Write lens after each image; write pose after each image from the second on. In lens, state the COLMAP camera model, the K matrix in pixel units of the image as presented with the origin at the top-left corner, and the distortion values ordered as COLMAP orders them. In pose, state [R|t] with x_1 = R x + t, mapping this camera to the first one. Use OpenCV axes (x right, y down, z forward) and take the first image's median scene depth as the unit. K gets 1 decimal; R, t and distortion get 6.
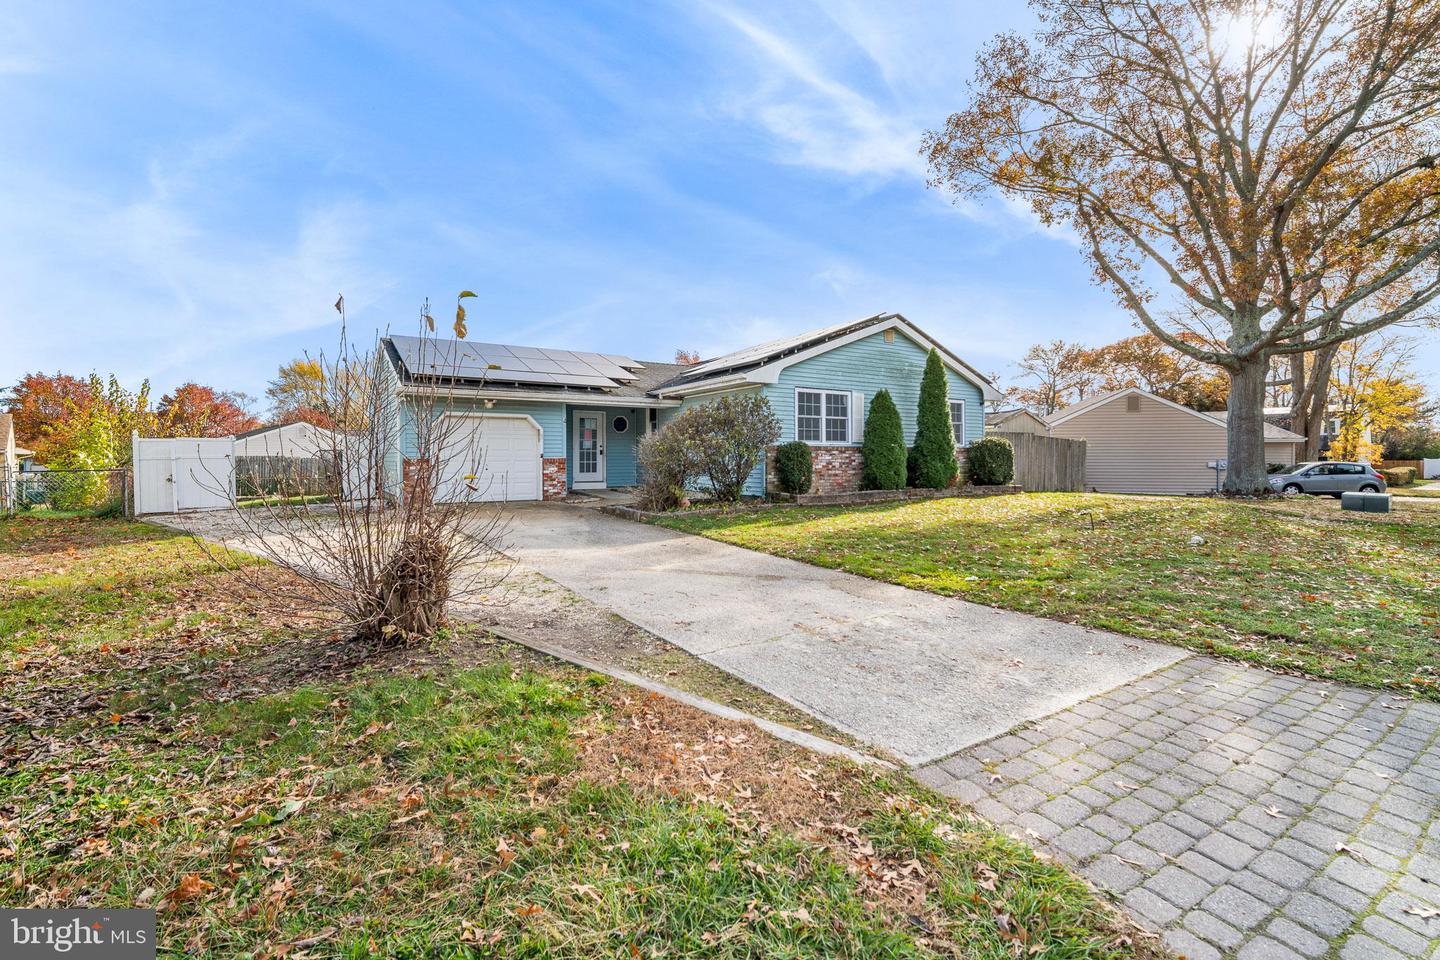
lens RADIAL K [[638.0, 0, 703.4], [0, 638.0, 477.7], [0, 0, 1]] dist [0.001204, -0.000018]
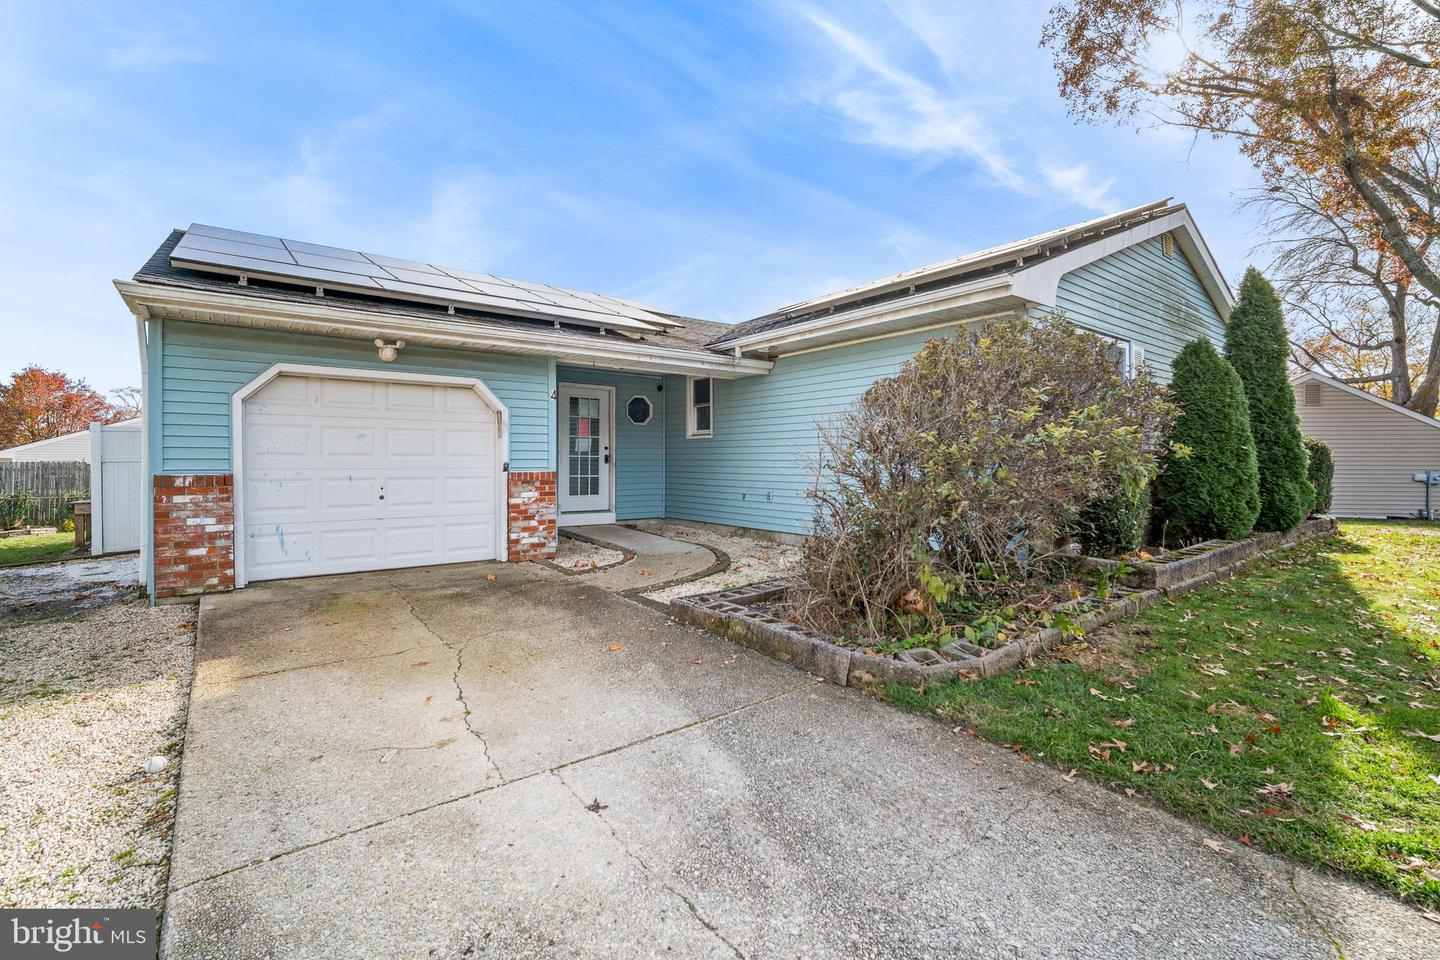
lens RADIAL K [[674.2, 0, 717.8], [0, 674.2, 475.3], [0, 0, 1]] dist [-0.002701, -0.000197]
pose [[0.996375, 0.000828, 0.085063, -0.118597], [0.000191, 0.999928, -0.011971, -0.018933], [-0.085067, 0.011944, 0.996304, 0.416640]]
